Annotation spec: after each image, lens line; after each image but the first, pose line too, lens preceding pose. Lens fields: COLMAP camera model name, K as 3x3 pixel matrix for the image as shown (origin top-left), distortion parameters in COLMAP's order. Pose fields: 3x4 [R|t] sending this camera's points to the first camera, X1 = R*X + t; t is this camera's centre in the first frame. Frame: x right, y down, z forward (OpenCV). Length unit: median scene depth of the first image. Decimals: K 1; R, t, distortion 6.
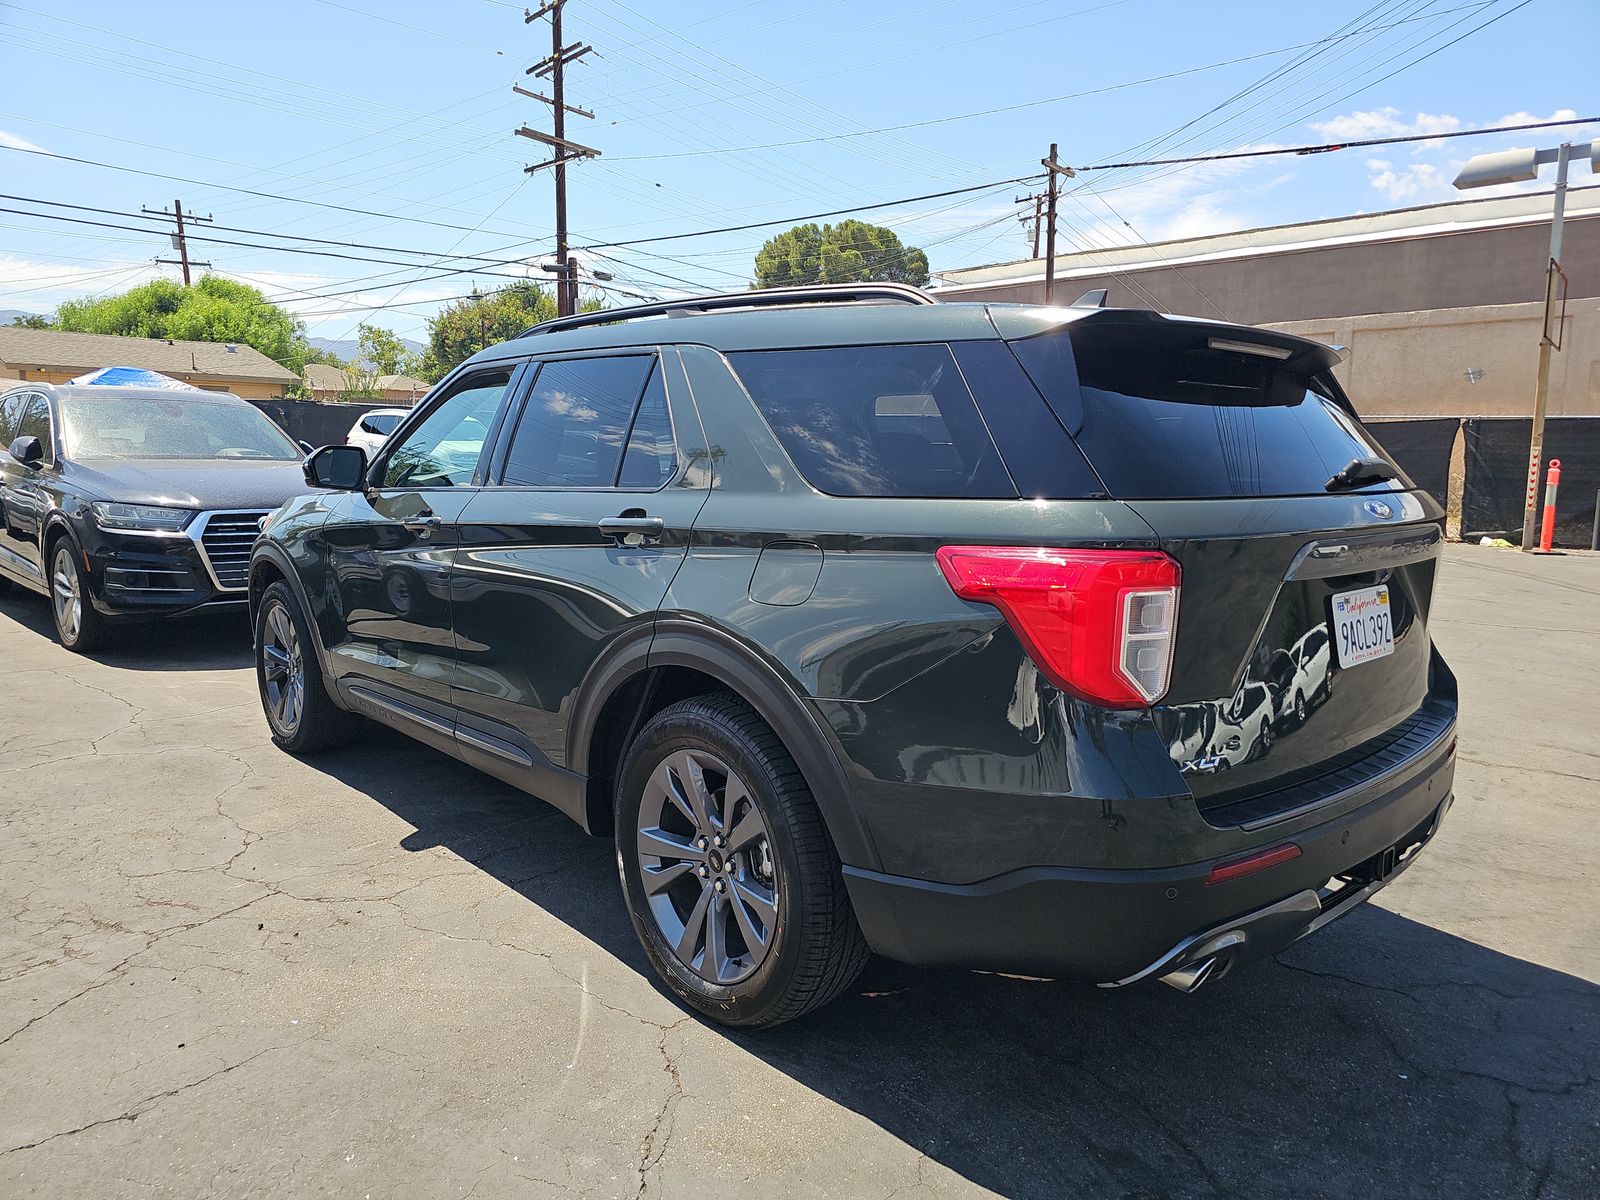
lens RADIAL K [[1070.9, 0, 806.5], [0, 1070.9, 599.9], [0, 0, 1]] dist [0.033726, -0.033406]
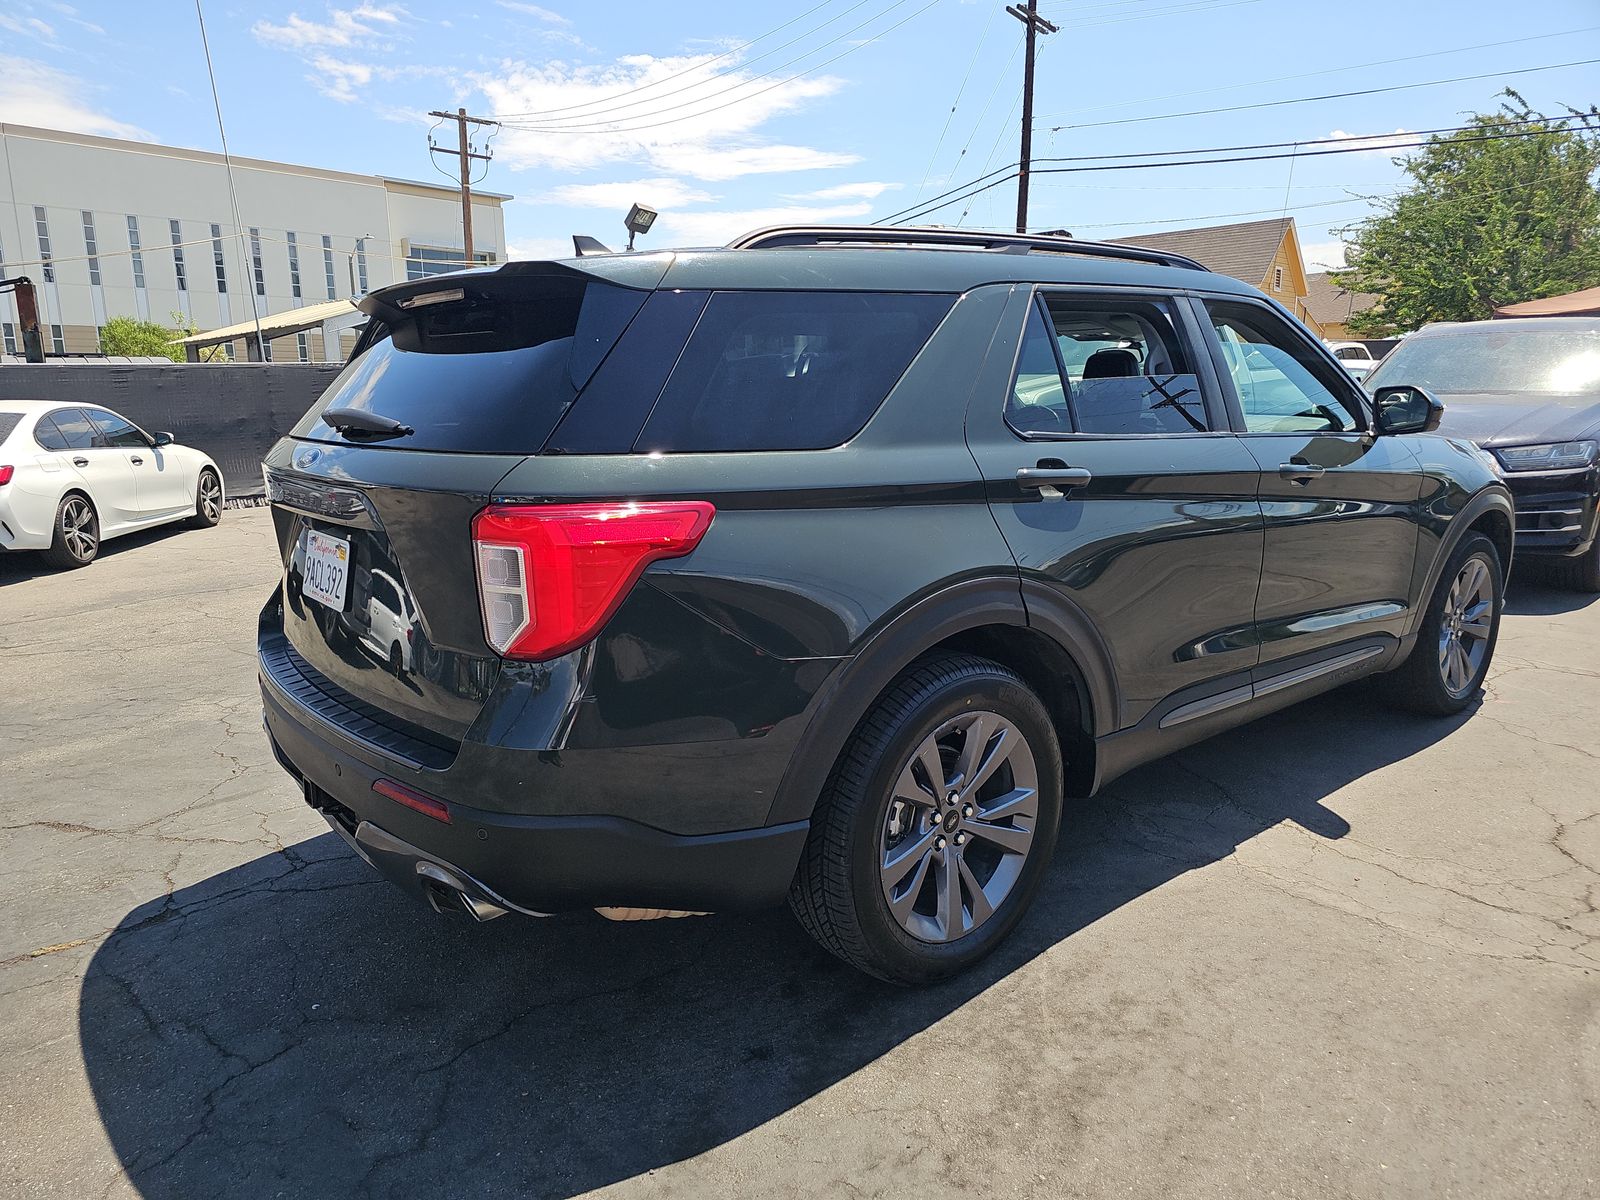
lens RADIAL K [[1070.9, 0, 806.5], [0, 1070.9, 599.9], [0, 0, 1]] dist [0.033726, -0.033406]
pose [[-0.062414, 0.179312, -0.981810, 0.091461], [-0.118795, 0.975400, 0.185693, -0.011891], [0.990955, 0.128224, -0.039577, 0.090467]]
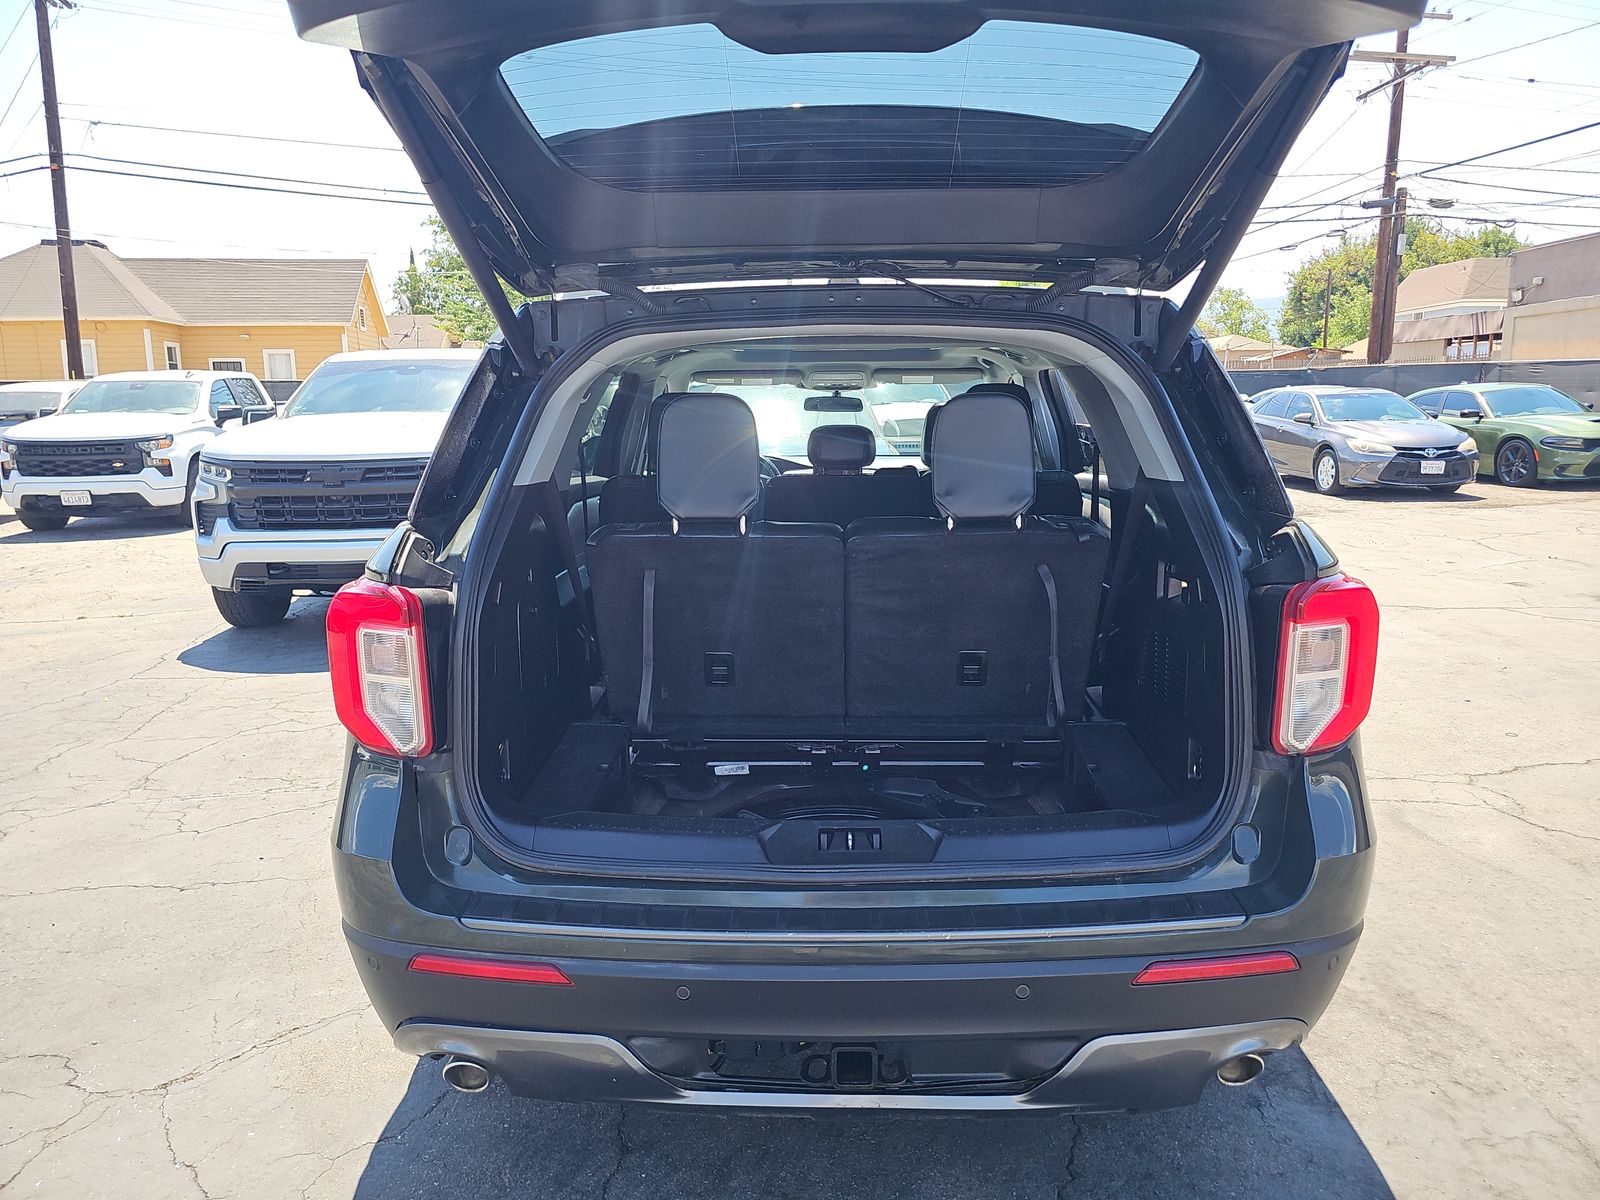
lens RADIAL K [[1067.8, 0, 822.6], [0, 1067.8, 603.0], [0, 0, 1]] dist [0.033219, -0.030535]
pose [[0.735283, 0.095954, -0.670933, 0.057803], [-0.069054, 0.995382, 0.066678, -0.006044], [0.674233, -0.002696, 0.738514, 0.027975]]
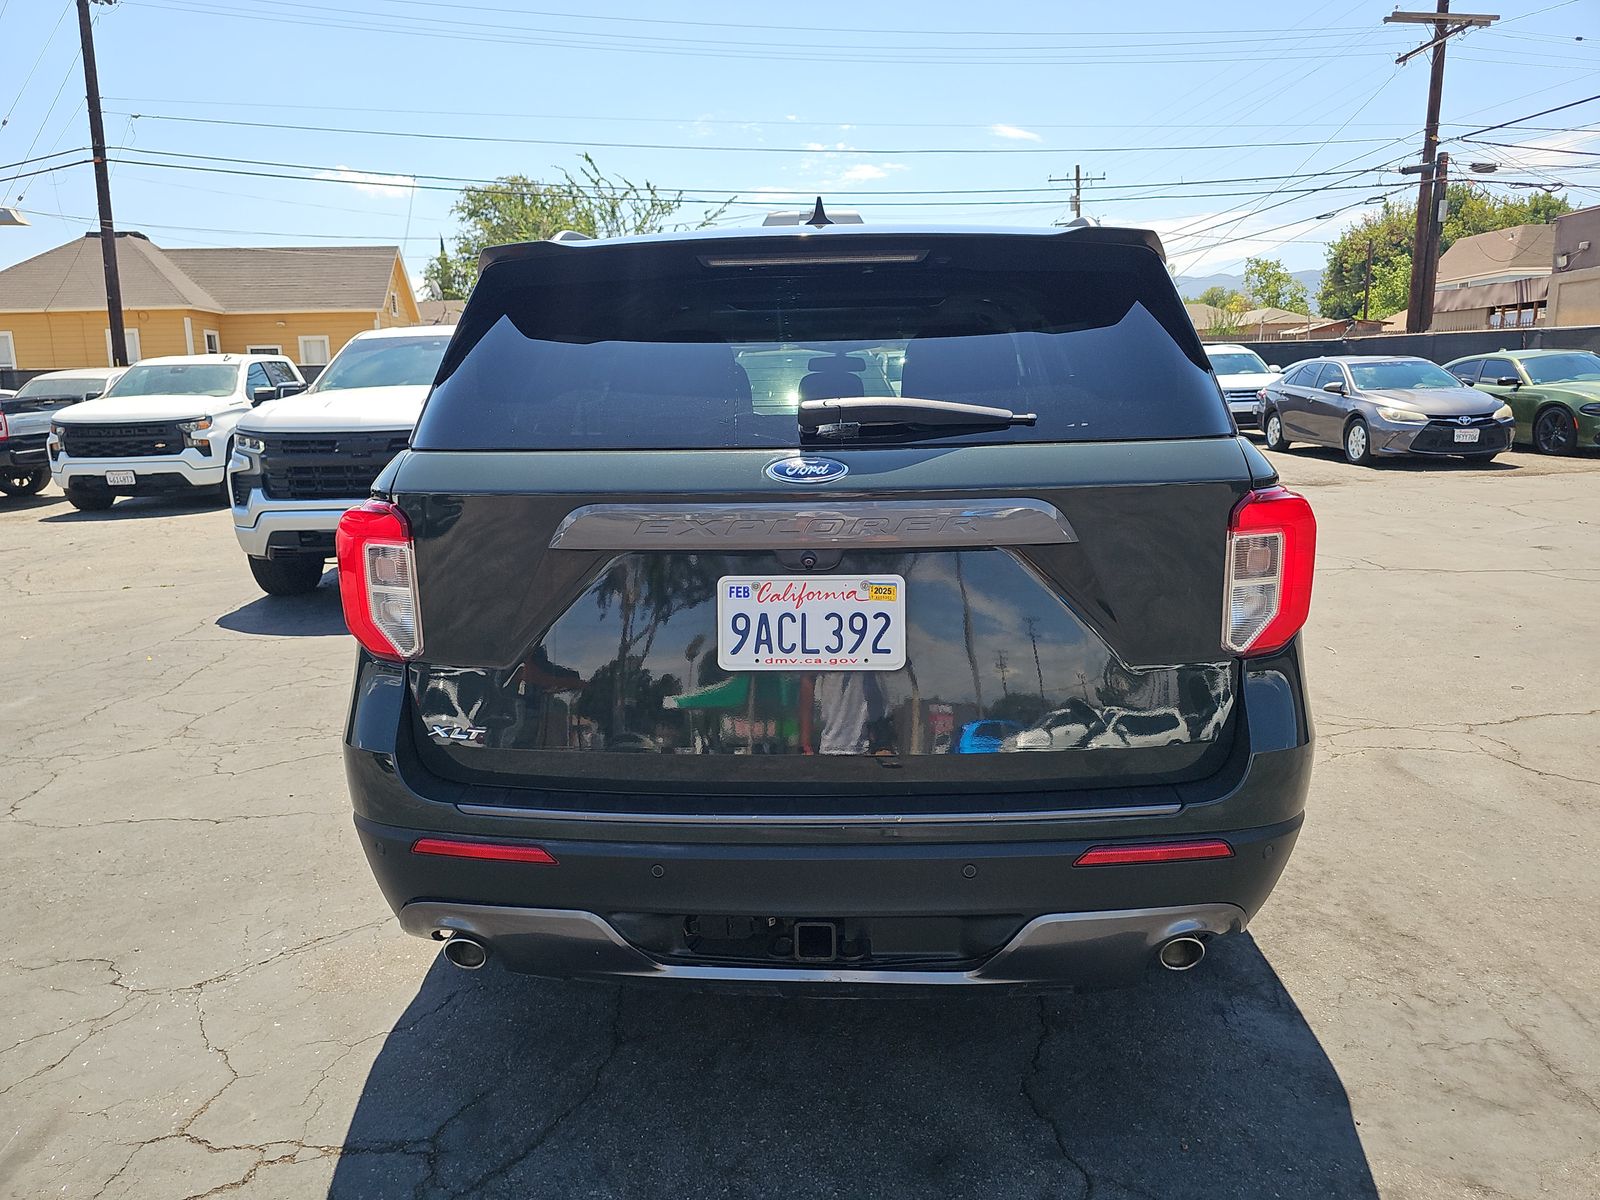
lens RADIAL K [[1070.9, 0, 806.5], [0, 1070.9, 599.9], [0, 0, 1]] dist [0.033726, -0.033406]
pose [[0.706760, 0.102331, -0.700014, 0.062631], [-0.062216, 0.994640, 0.082585, -0.003289], [0.704713, -0.014816, 0.709338, 0.027400]]
